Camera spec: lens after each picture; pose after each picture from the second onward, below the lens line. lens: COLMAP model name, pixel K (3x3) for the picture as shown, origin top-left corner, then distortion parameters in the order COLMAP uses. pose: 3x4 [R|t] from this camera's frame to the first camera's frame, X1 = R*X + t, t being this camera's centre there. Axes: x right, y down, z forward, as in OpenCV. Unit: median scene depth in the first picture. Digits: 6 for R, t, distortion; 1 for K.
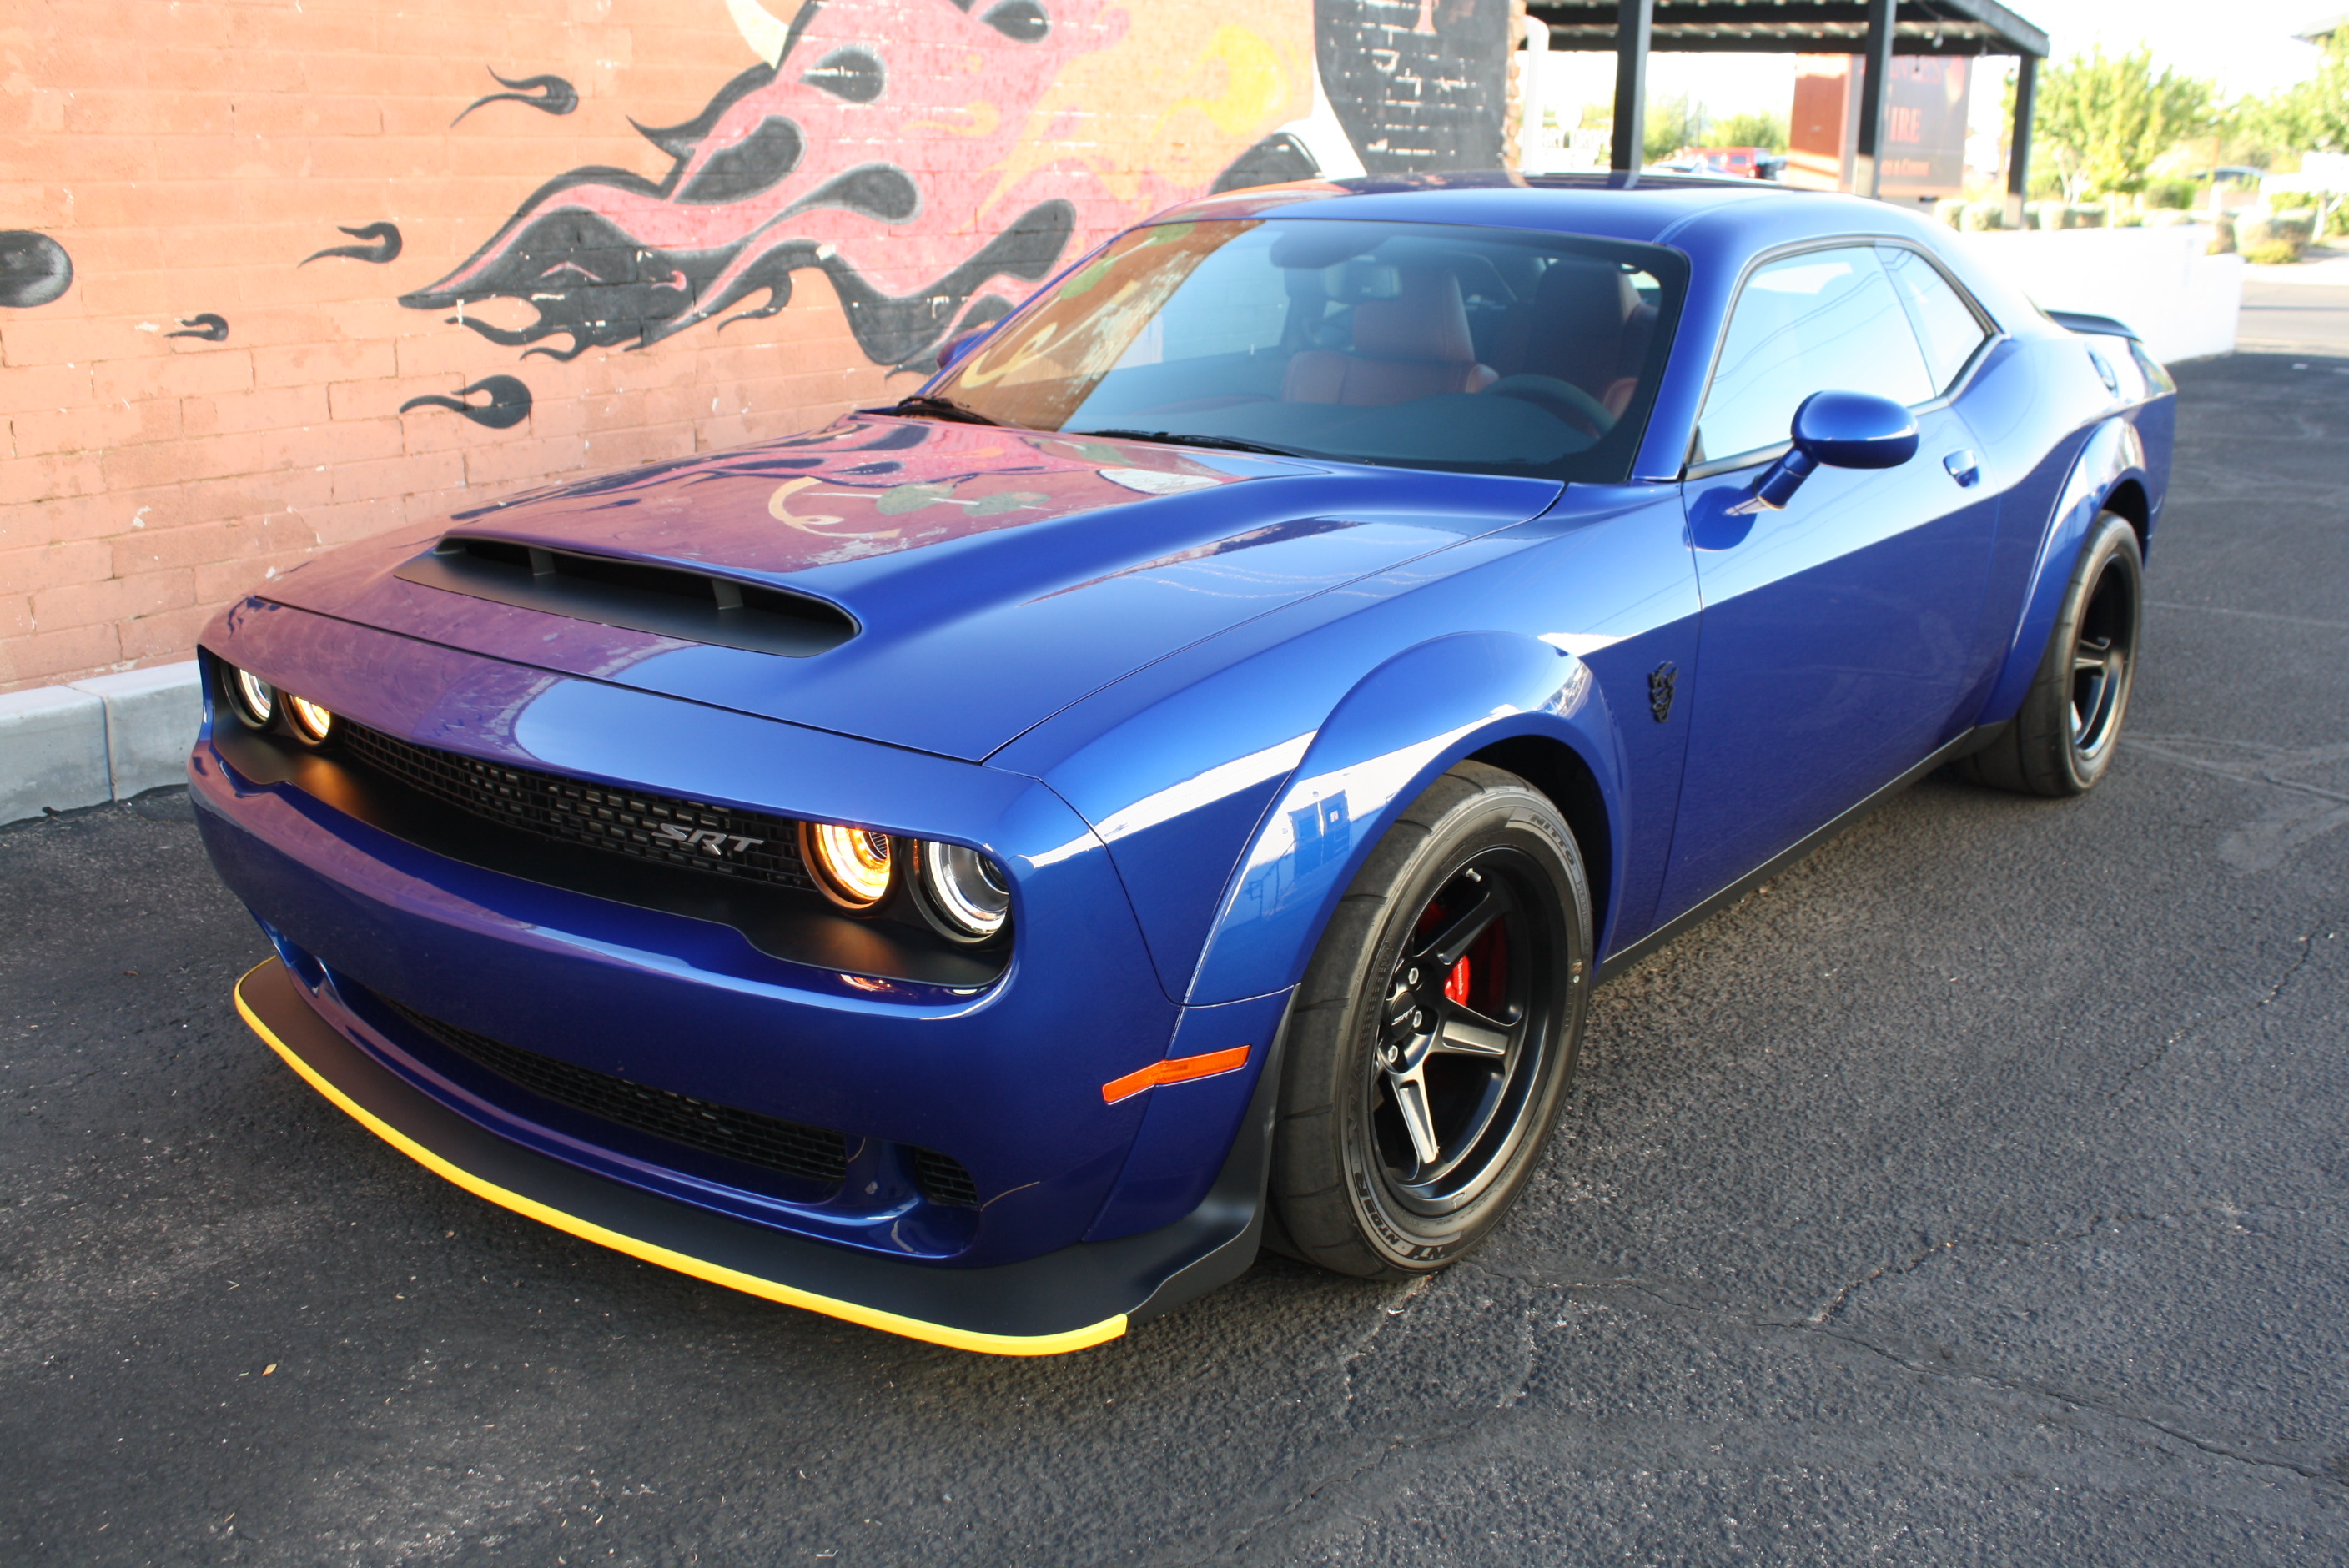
lens RADIAL K [[2189.9, 0, 1221.0], [0, 2189.9, 782.6], [0, 0, 1]] dist [-0.164275, 0.169224]
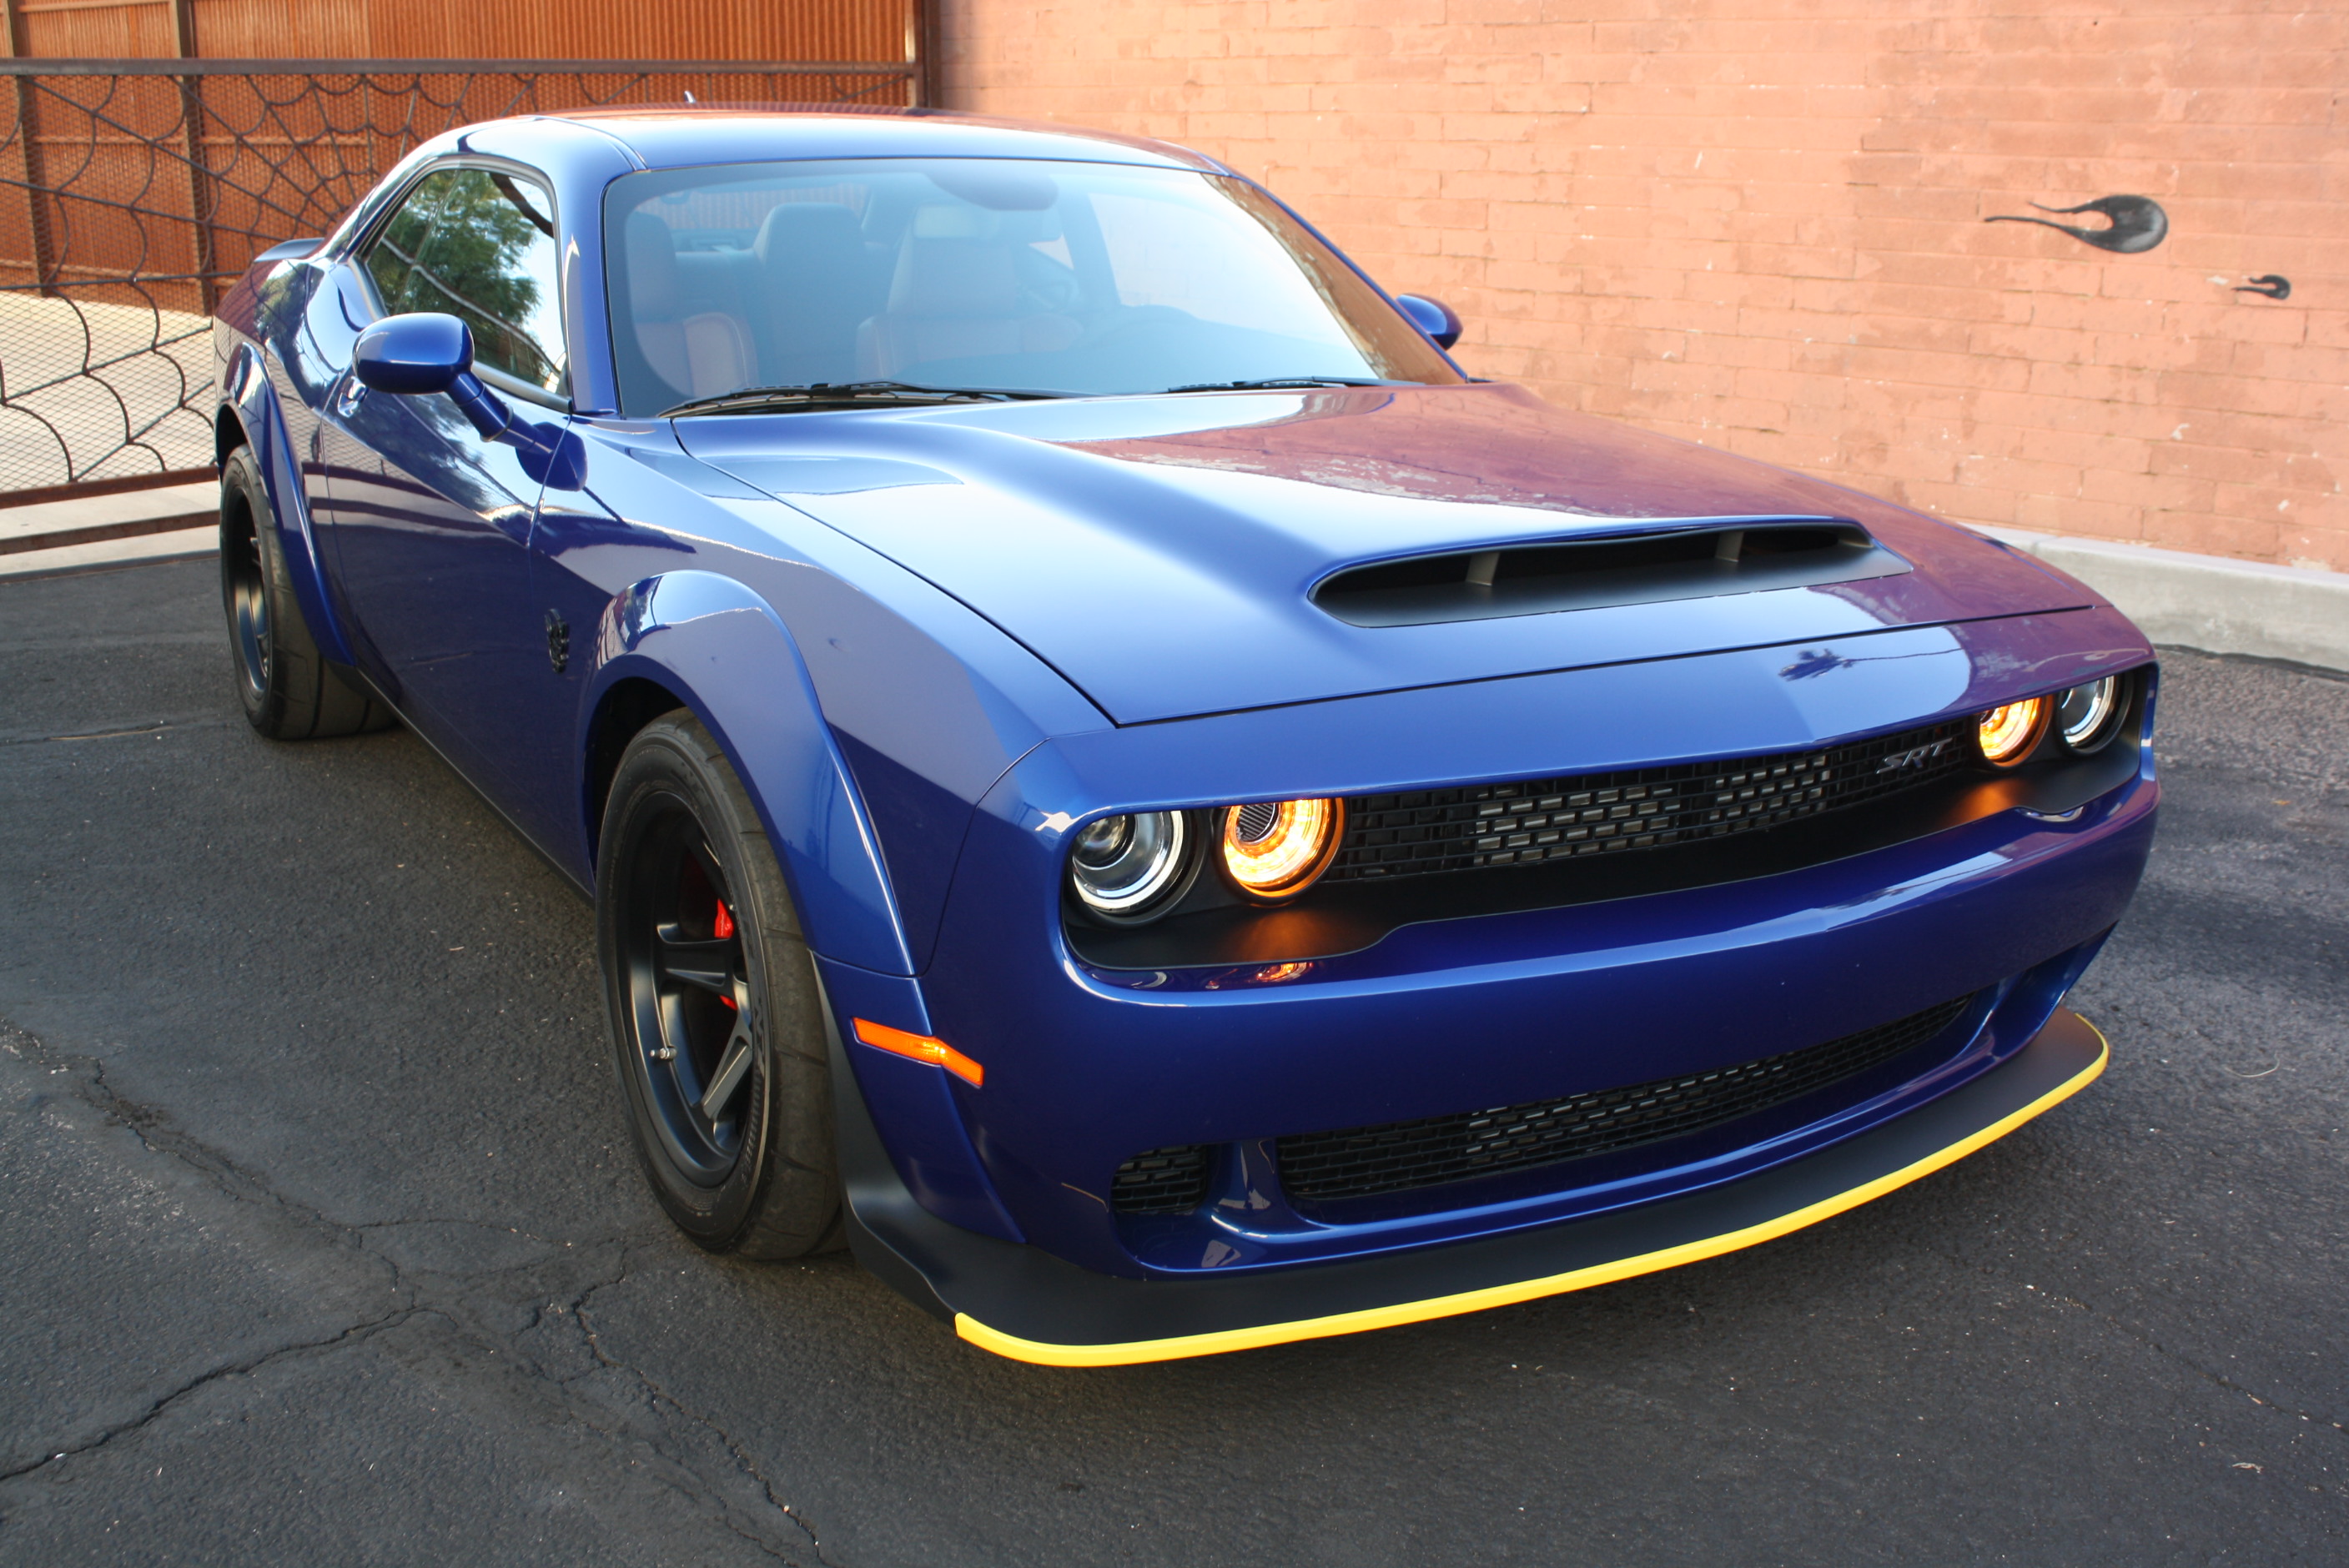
lens RADIAL K [[2361.6, 0, 1174.5], [0, 2361.6, 784.0], [0, 0, 1]] dist [-0.146910, 0.160707]
pose [[-0.084993, 0.250017, -0.964504, 0.766527], [-0.287728, 0.920609, 0.263994, -0.104915], [0.953933, 0.299952, -0.006308, 0.438594]]
